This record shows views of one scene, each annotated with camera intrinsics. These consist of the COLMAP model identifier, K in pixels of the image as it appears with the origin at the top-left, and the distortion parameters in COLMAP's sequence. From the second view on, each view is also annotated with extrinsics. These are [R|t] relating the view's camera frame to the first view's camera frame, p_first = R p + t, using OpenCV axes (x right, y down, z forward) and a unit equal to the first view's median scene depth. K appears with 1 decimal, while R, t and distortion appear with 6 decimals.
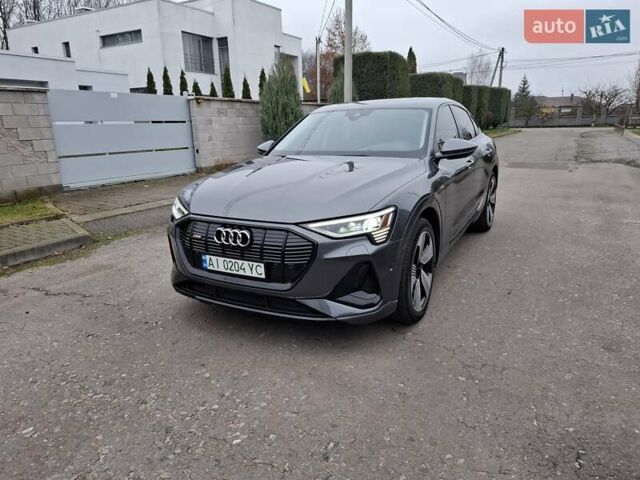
lens RADIAL K [[432.6, 0, 320.5], [0, 432.6, 237.0], [0, 0, 1]] dist [0.068540, -0.070962]
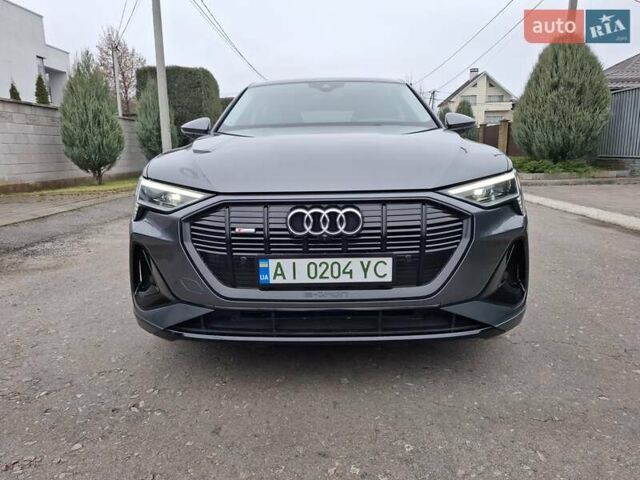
lens RADIAL K [[432.6, 0, 320.5], [0, 432.6, 237.0], [0, 0, 1]] dist [0.068540, -0.070962]
pose [[0.885928, -0.080496, 0.456785, -0.472255], [0.111611, 0.992885, -0.041500, 0.044229], [-0.450195, 0.087748, 0.888609, 0.465327]]
